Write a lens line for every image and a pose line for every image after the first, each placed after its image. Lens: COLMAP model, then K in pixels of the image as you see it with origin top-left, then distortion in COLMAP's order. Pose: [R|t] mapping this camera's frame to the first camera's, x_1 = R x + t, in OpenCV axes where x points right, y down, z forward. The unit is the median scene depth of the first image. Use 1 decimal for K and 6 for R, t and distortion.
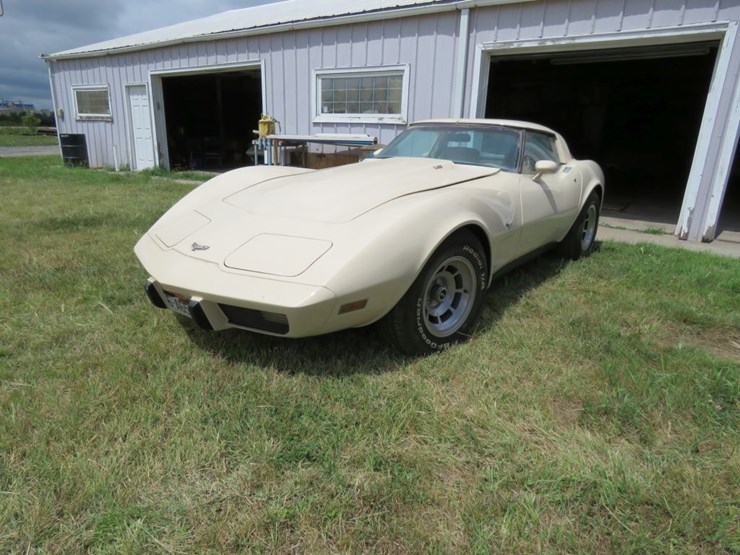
lens RADIAL K [[480.3, 0, 370.0], [0, 480.3, 277.5], [0, 0, 1]] dist [0.001548, 0.021752]
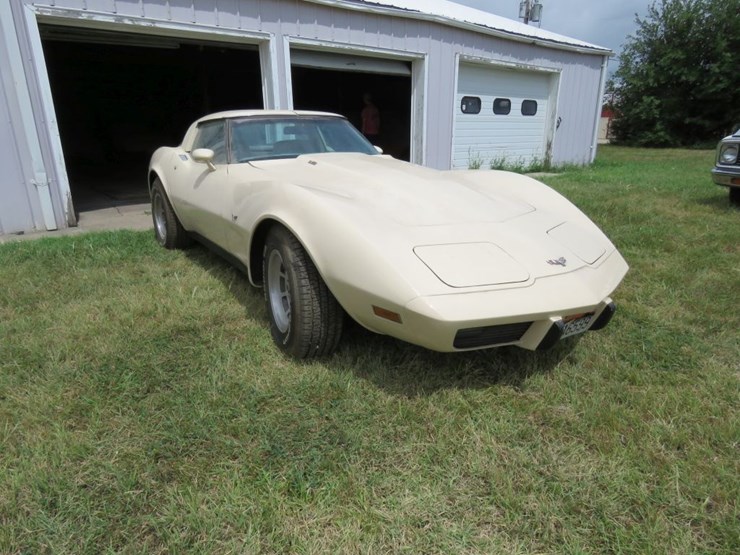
lens RADIAL K [[478.0, 0, 370.0], [0, 478.0, 277.5], [0, 0, 1]] dist [-0.001967, -0.002864]
pose [[0.294382, -0.322325, 0.899692, -0.433655], [0.288153, 0.927533, 0.238014, -0.119244], [-0.911212, 0.189182, 0.365928, 0.336595]]
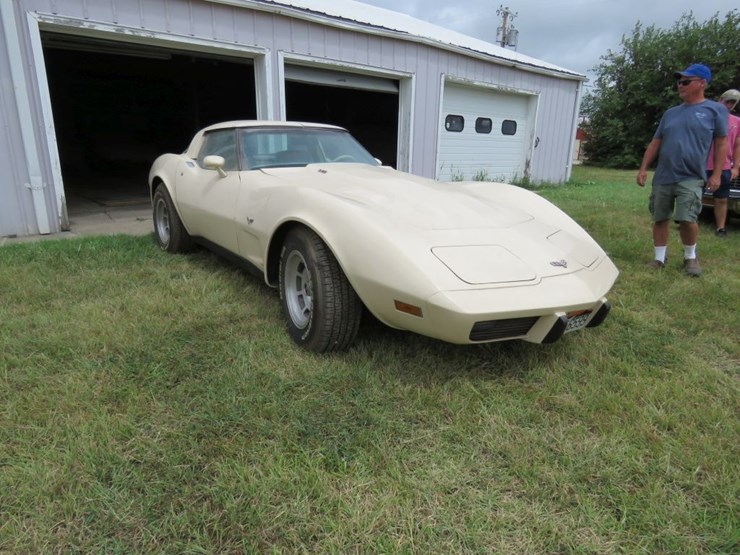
lens RADIAL K [[478.3, 0, 370.0], [0, 478.3, 277.5], [0, 0, 1]] dist [-0.006319, -0.002149]
pose [[0.253274, -0.291176, 0.922534, -0.467159], [0.264106, 0.938213, 0.223617, -0.122749], [-0.930645, 0.187010, 0.314526, 0.356695]]
